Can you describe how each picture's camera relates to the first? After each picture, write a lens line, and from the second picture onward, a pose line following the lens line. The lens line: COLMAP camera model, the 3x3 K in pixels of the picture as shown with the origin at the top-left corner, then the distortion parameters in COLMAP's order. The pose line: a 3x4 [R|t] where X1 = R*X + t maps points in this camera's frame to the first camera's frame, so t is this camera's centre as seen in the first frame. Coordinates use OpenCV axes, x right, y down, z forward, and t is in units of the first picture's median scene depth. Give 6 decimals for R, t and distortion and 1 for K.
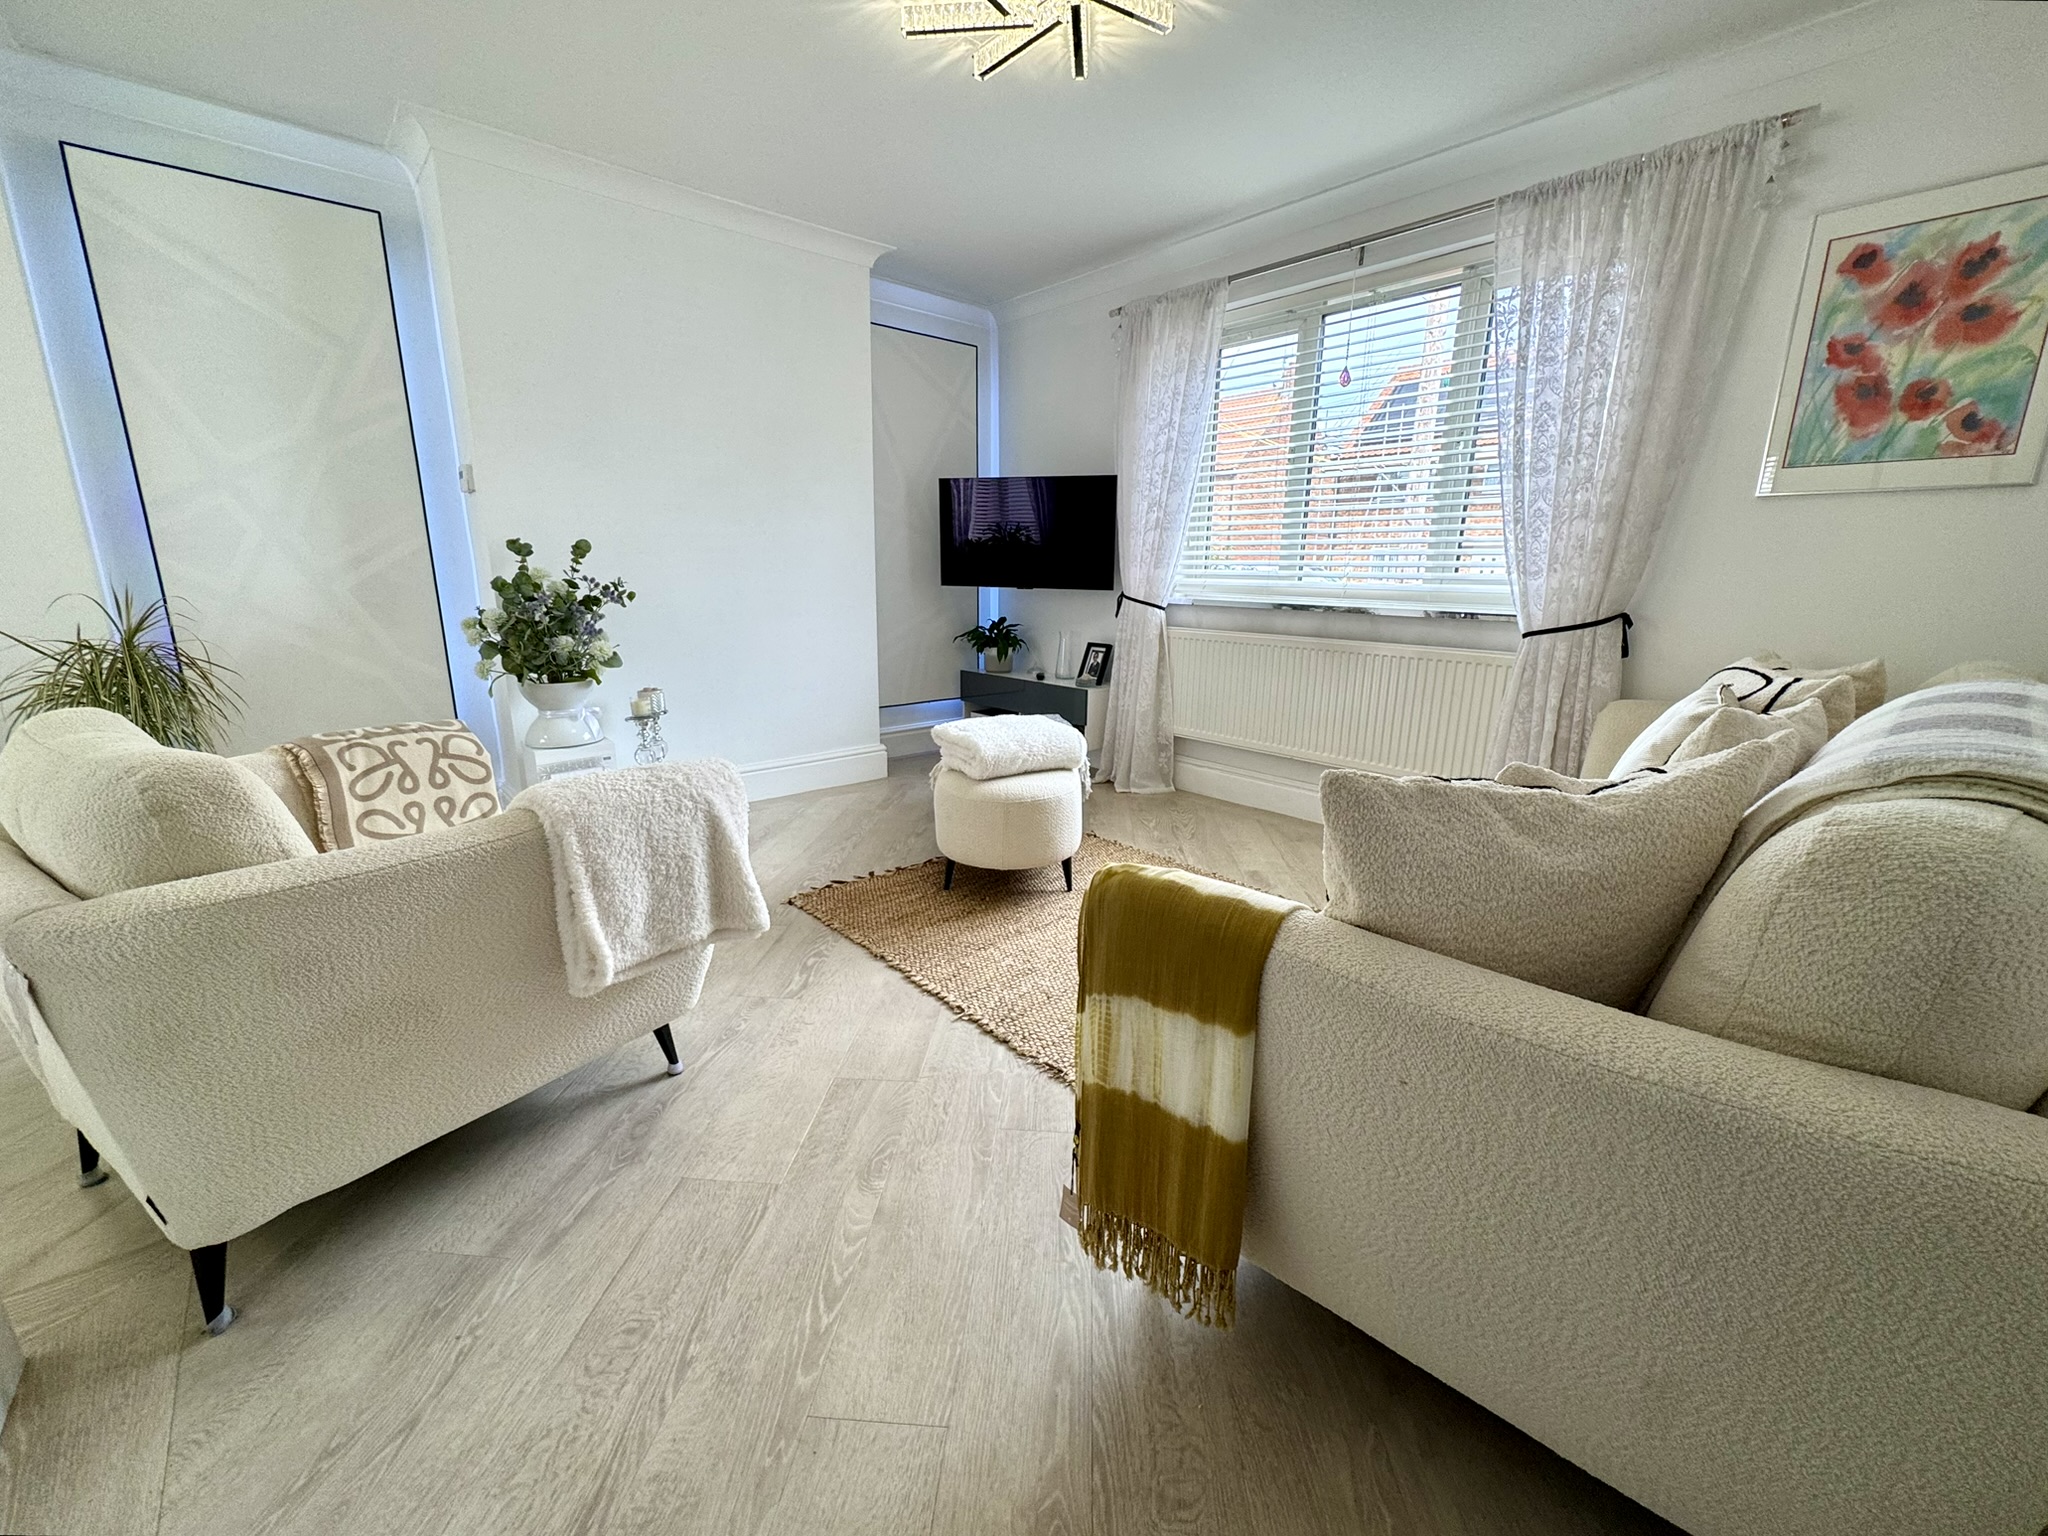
lens RADIAL K [[823.4, 0, 1024.0], [0, 823.4, 768.0], [0, 0, 1]] dist [0.022978, 0.000039]
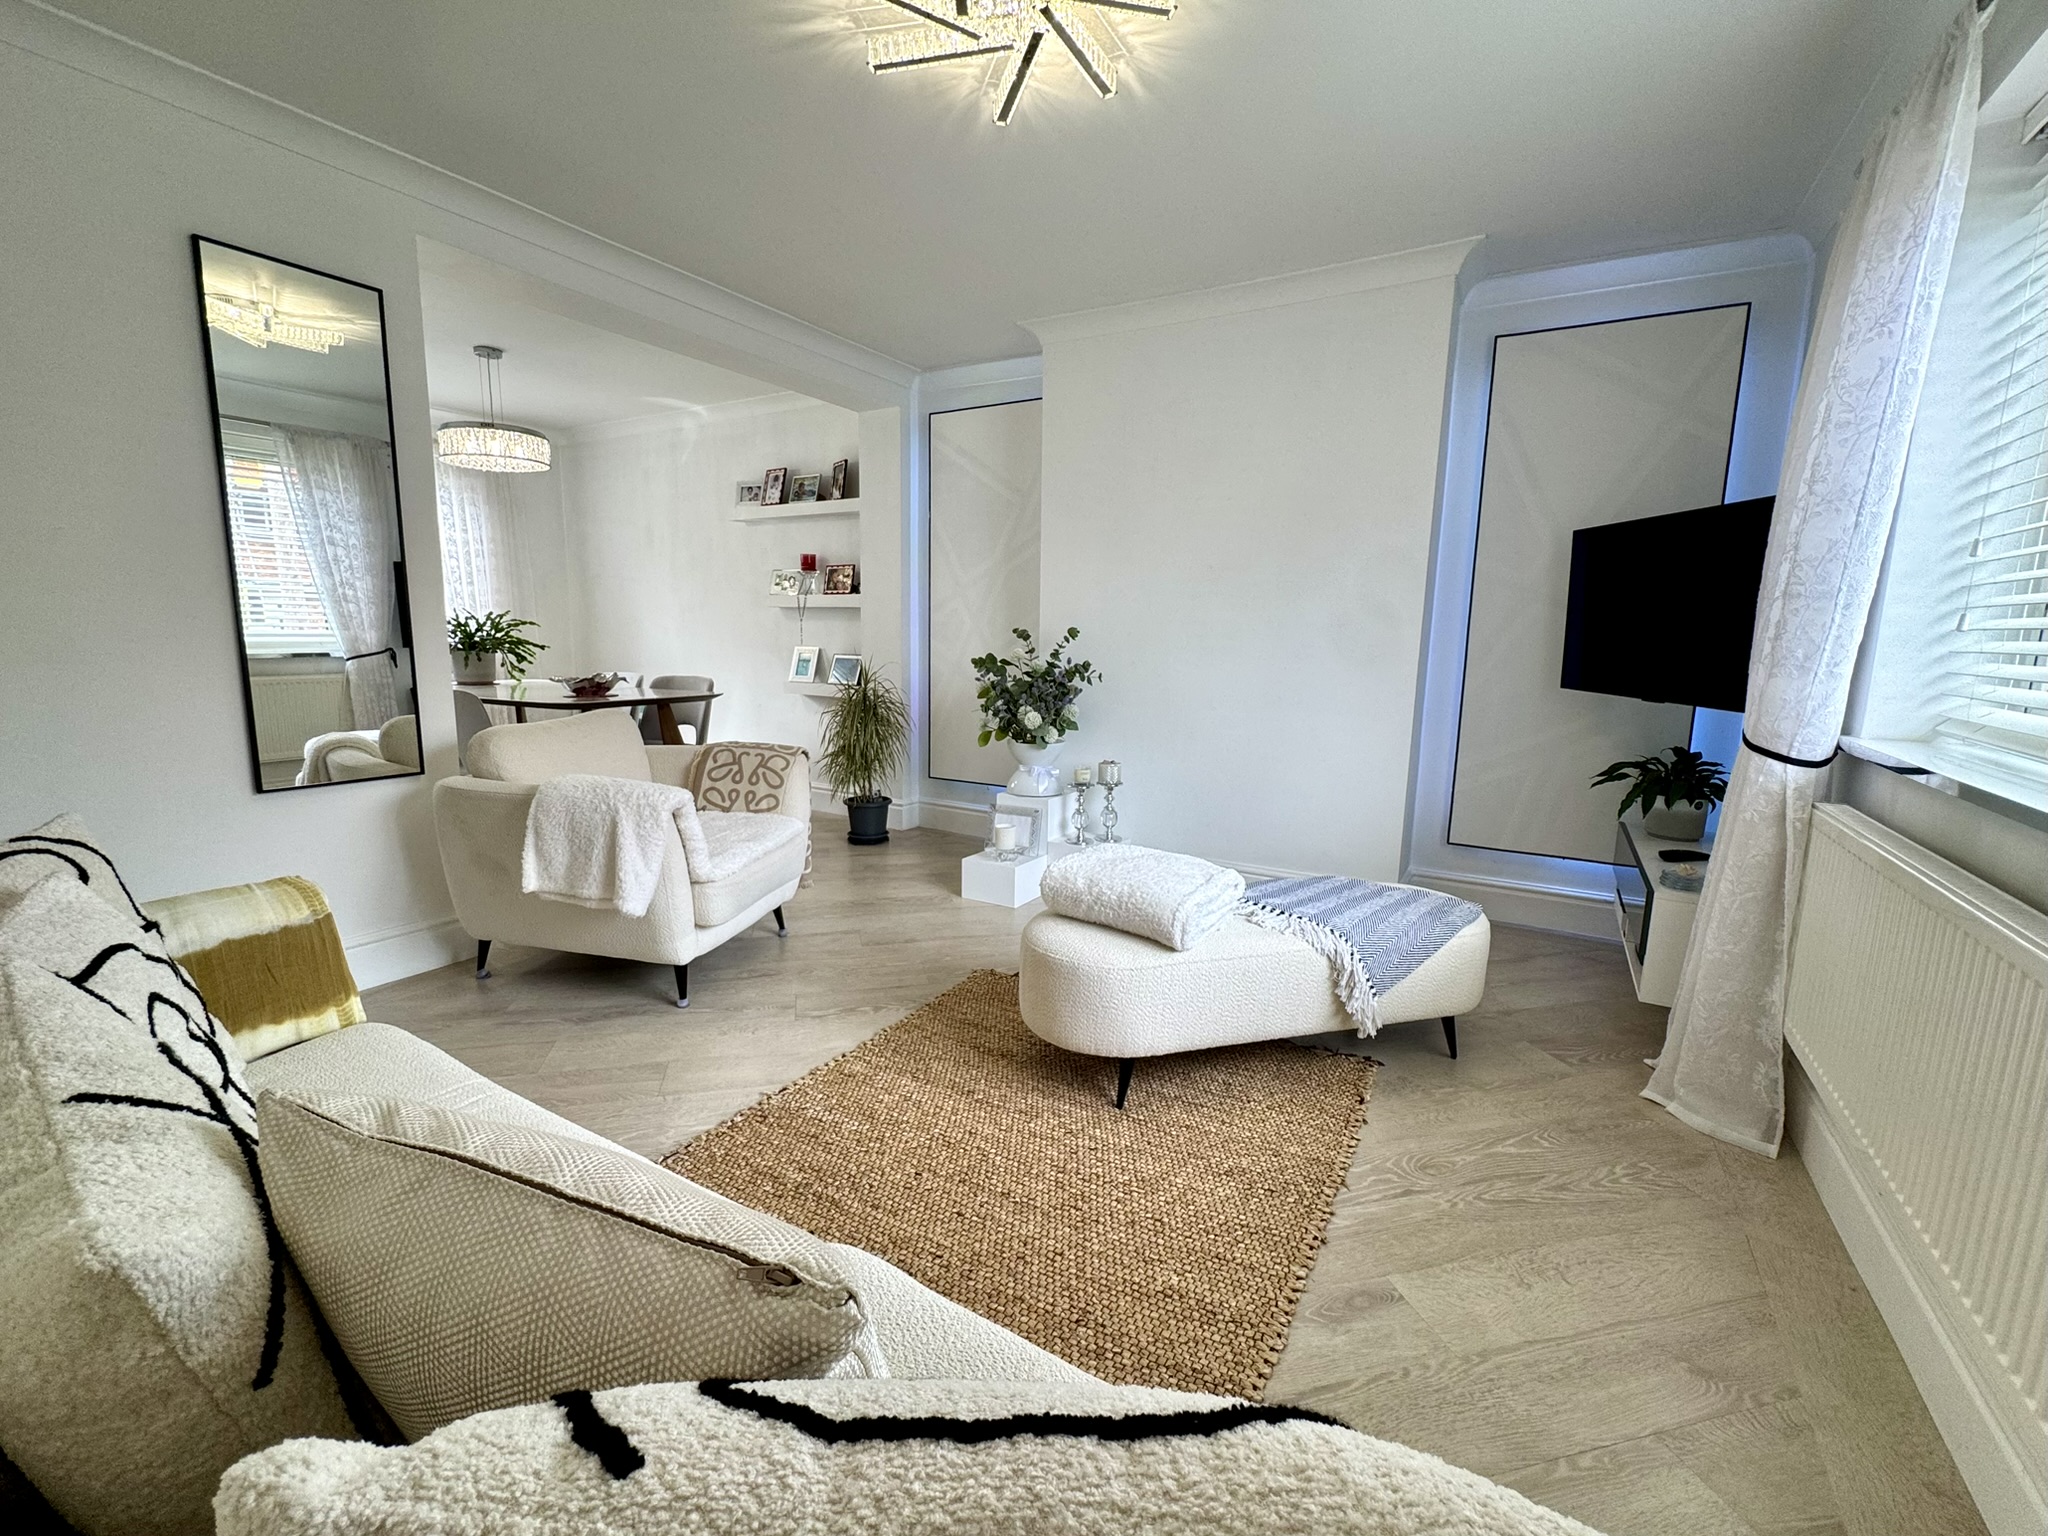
lens RADIAL K [[886.0, 0, 1024.0], [0, 886.0, 768.0], [0, 0, 1]] dist [-0.000272, -0.000044]
pose [[0.315652, 0.159507, -0.935372, 0.719784], [-0.237249, 0.967726, 0.084962, -0.189141], [0.918737, 0.195098, 0.343307, 0.610122]]
